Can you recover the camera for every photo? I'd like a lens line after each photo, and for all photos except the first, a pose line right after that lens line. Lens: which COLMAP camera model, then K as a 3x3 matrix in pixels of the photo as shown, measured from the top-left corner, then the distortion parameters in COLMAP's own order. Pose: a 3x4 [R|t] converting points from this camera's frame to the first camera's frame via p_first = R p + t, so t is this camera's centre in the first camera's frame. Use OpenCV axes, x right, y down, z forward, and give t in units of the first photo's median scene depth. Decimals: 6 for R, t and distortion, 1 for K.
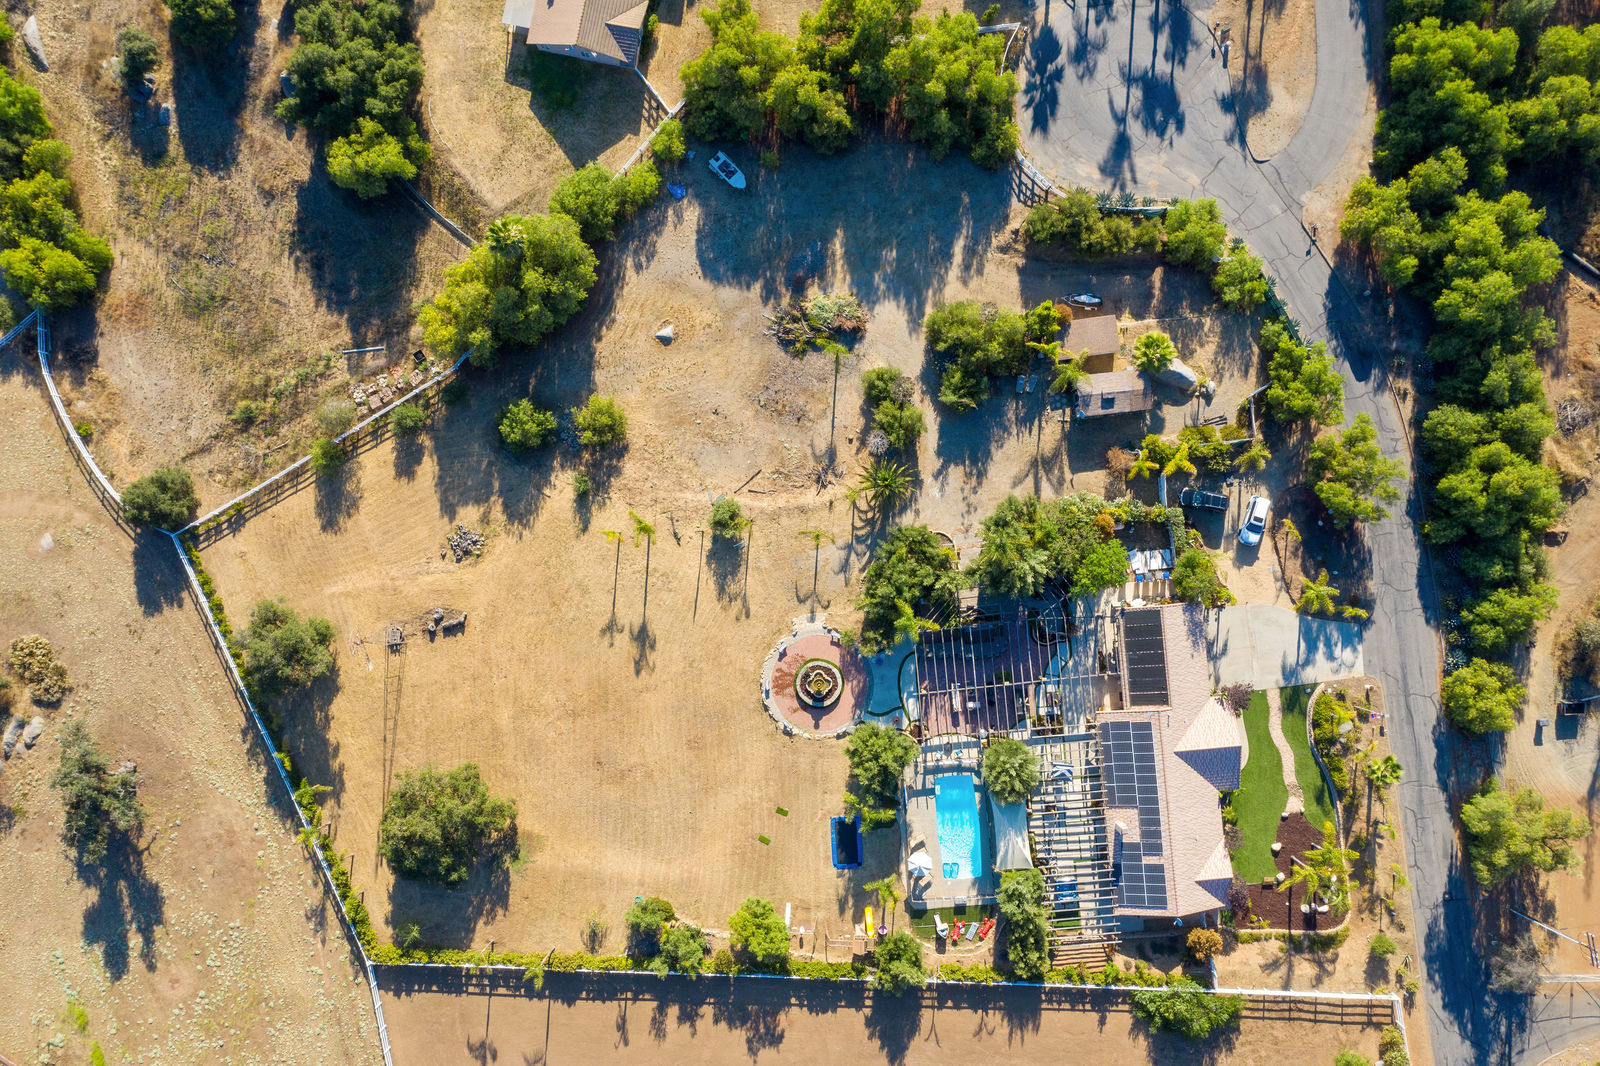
lens RADIAL K [[1278.1, 0, 800.0], [0, 1278.1, 533.0], [0, 0, 1]] dist [-0.018268, 0.000785]
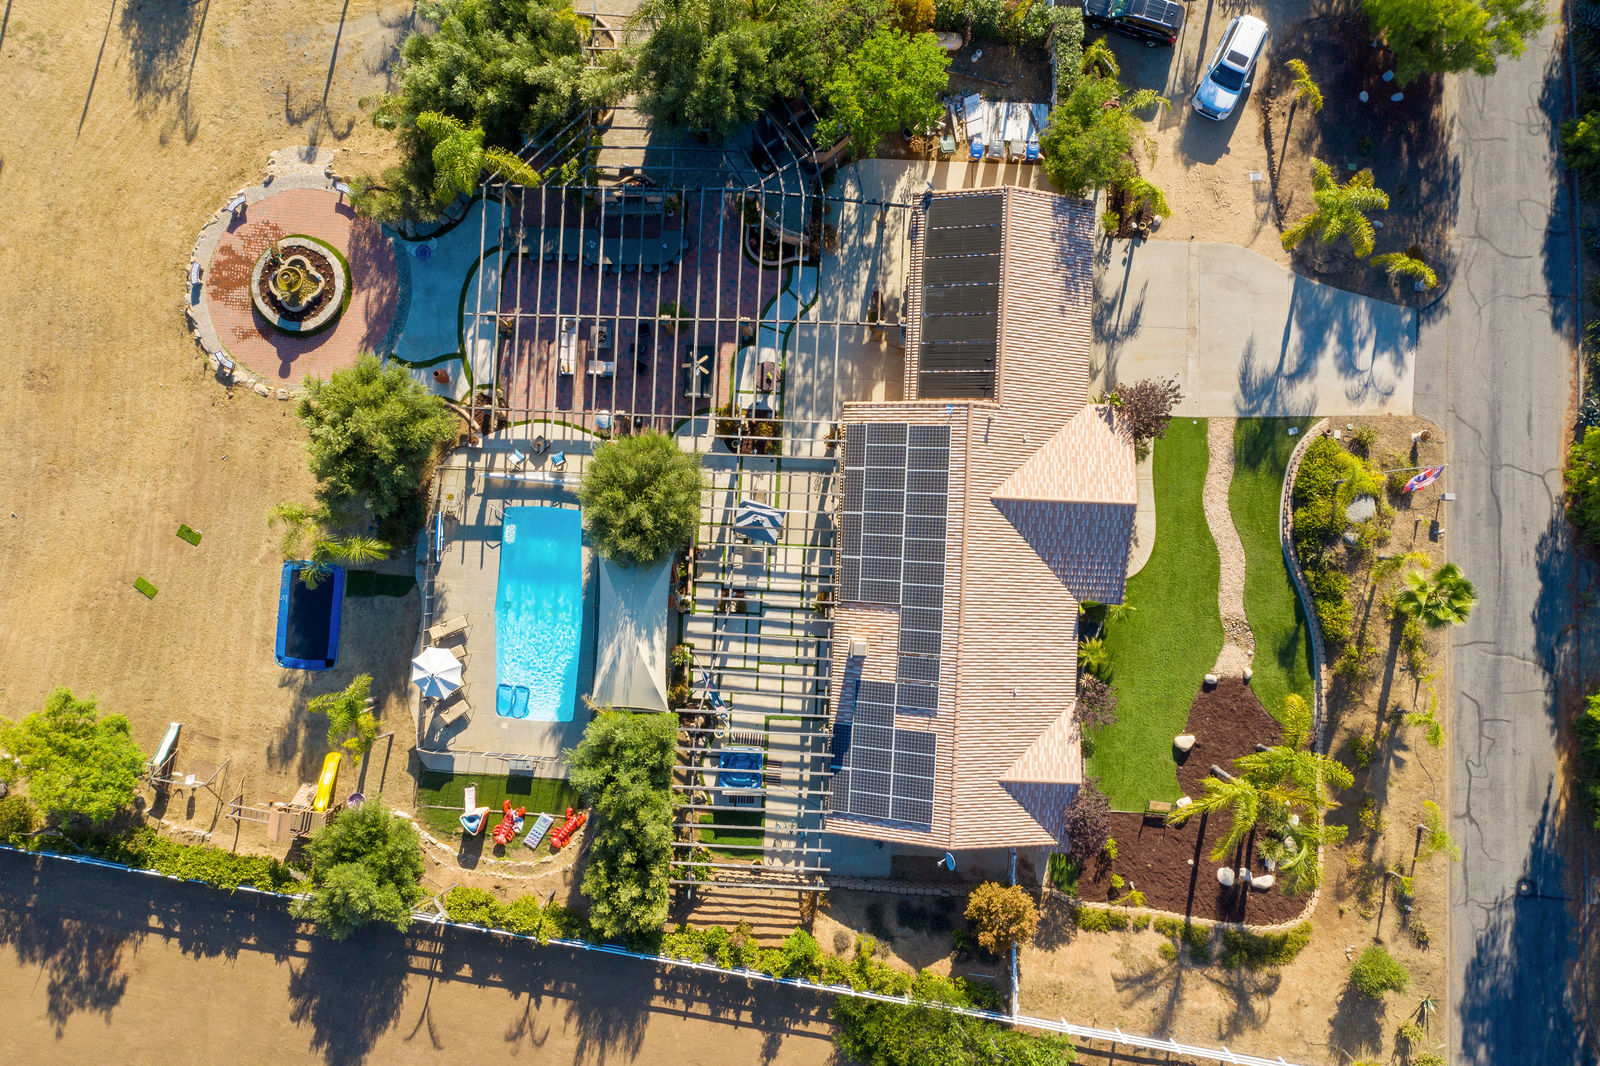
lens RADIAL K [[1278.1, 0, 800.0], [0, 1278.1, 533.0], [0, 0, 1]] dist [-0.018268, 0.000785]
pose [[0.990813, 0.135119, 0.005627, 0.216585], [-0.135158, 0.990797, 0.007292, 0.184340], [-0.004590, -0.007985, 0.999958, 0.518527]]
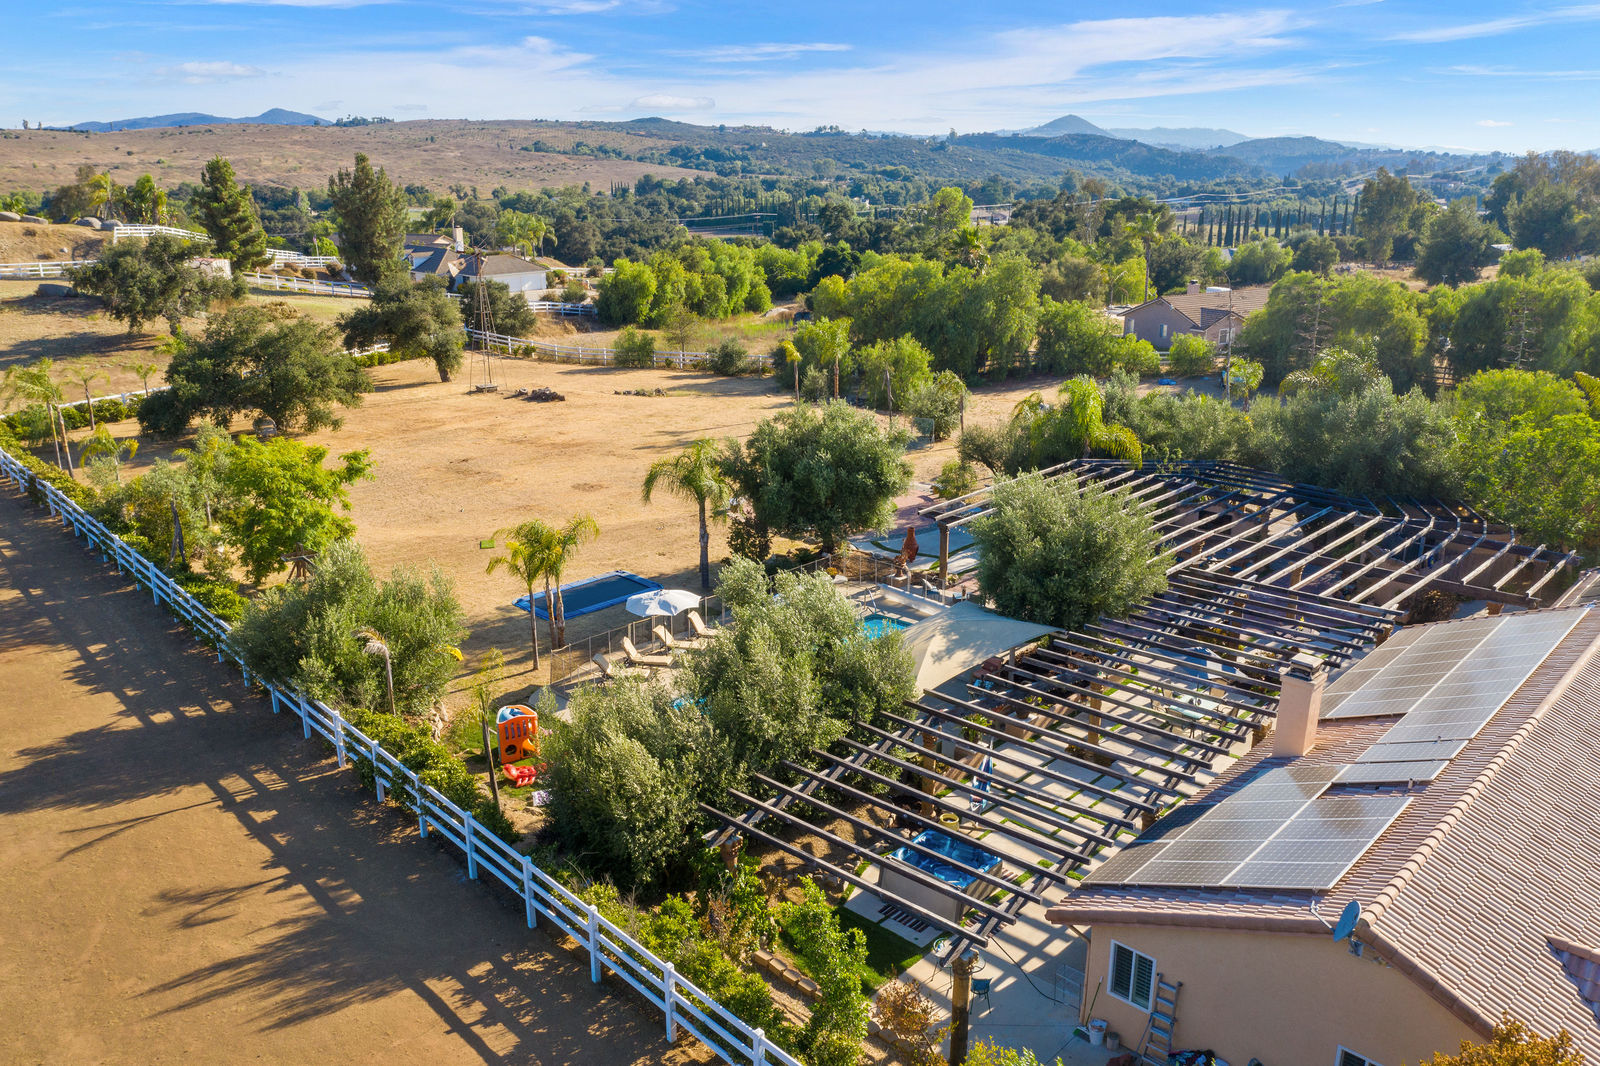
lens RADIAL K [[1264.4, 0, 800.0], [0, 1264.4, 533.0], [0, 0, 1]] dist [-0.007806, -0.006879]
pose [[0.663872, 0.244213, -0.706847, 0.339467], [-0.747837, 0.212161, -0.629069, 0.430904], [-0.003662, 0.946228, 0.323480, 0.869038]]
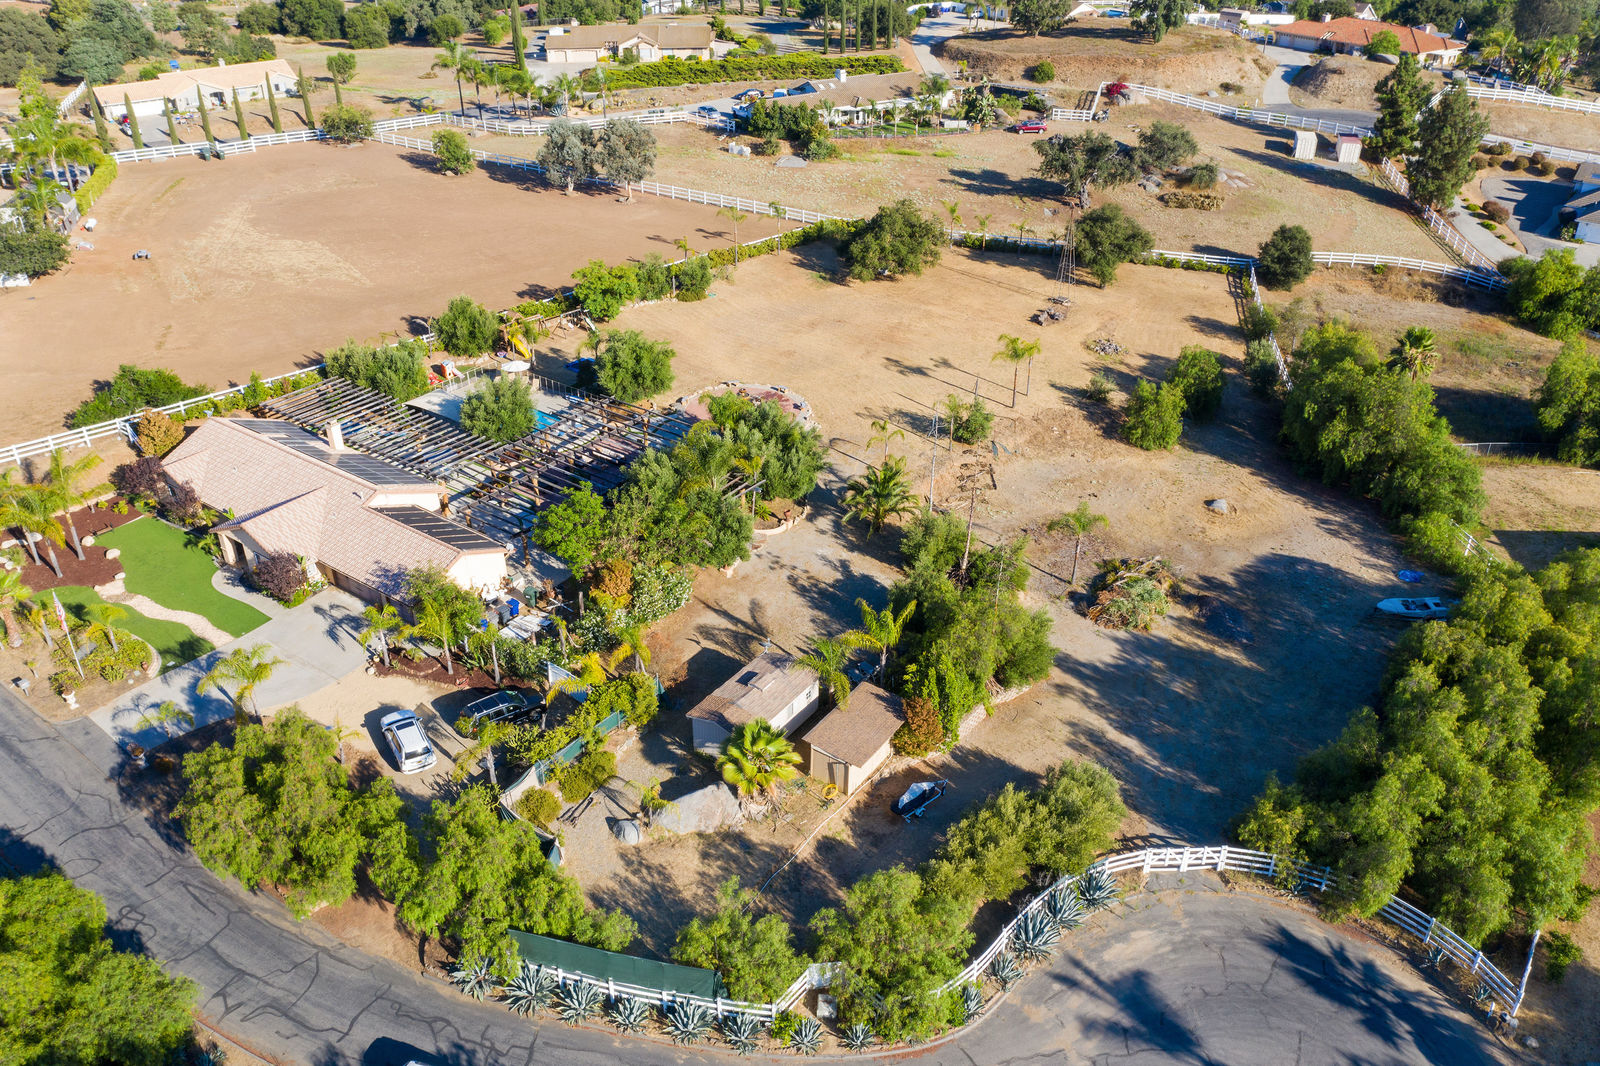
lens RADIAL K [[1278.1, 0, 800.0], [0, 1278.1, 533.0], [0, 0, 1]] dist [-0.018268, 0.000785]
pose [[-0.662855, 0.393185, -0.637203, 0.560885], [-0.748081, -0.311886, 0.585749, -0.428932], [0.031573, 0.864946, 0.500870, 0.657407]]
